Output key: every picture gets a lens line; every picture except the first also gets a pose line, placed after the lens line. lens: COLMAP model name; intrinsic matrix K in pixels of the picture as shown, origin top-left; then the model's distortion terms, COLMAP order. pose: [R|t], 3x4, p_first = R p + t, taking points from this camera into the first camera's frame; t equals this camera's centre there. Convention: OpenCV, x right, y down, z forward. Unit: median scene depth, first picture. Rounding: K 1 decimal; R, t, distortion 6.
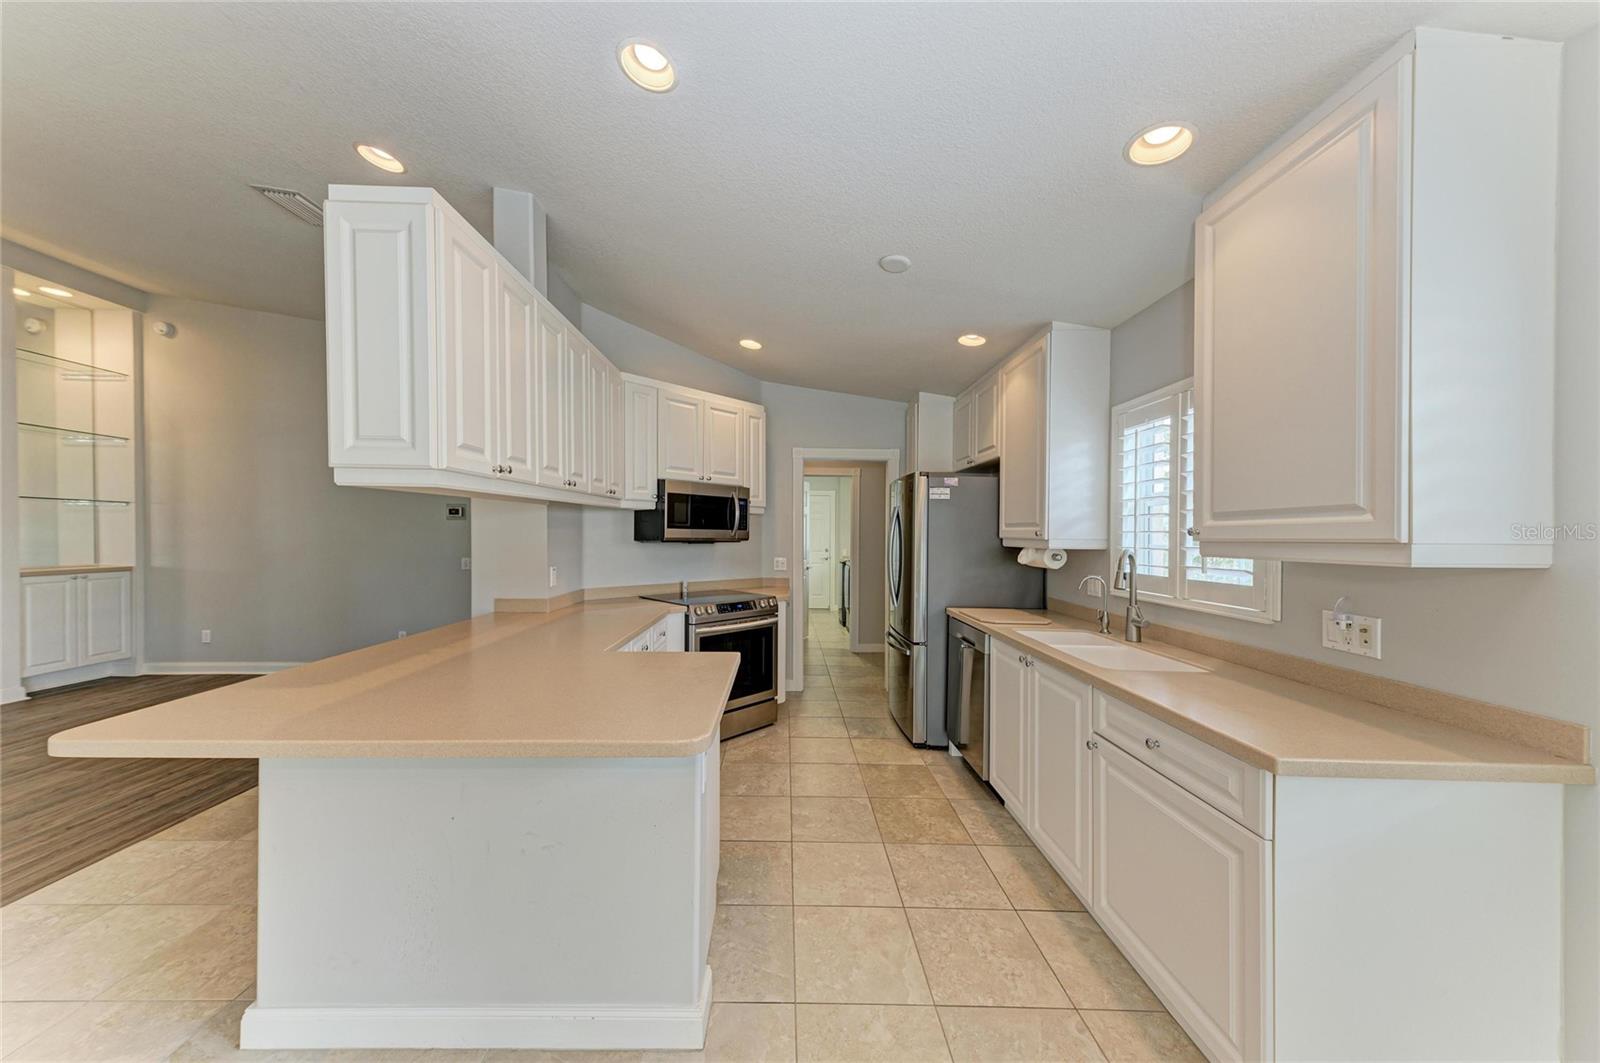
lens RADIAL K [[543.8, 0, 799.3], [0, 543.8, 526.8], [0, 0, 1]] dist [0.015793, -0.000020]
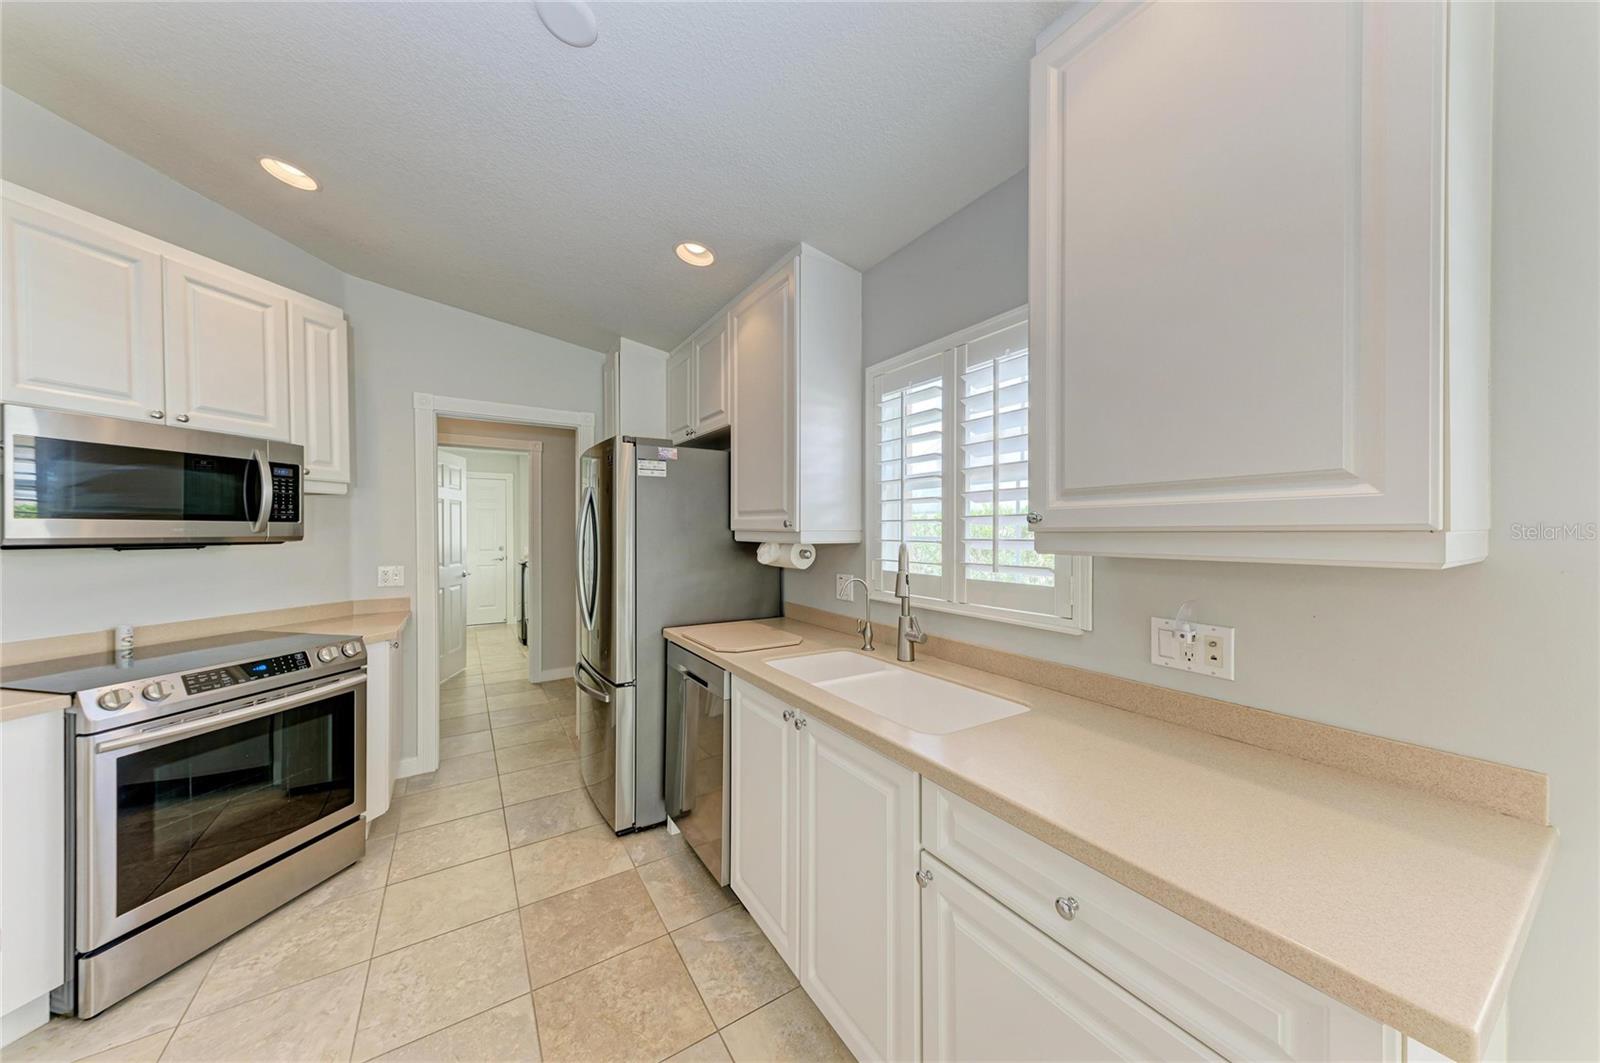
lens RADIAL K [[538.6, 0, 811.1], [0, 538.6, 530.7], [0, 0, 1]] dist [0.017169, 0.000008]
pose [[0.851337, -0.012501, 0.524471, 0.067676], [0.001964, 0.999785, 0.020642, 0.005772], [-0.524616, -0.016544, 0.851178, 0.306131]]
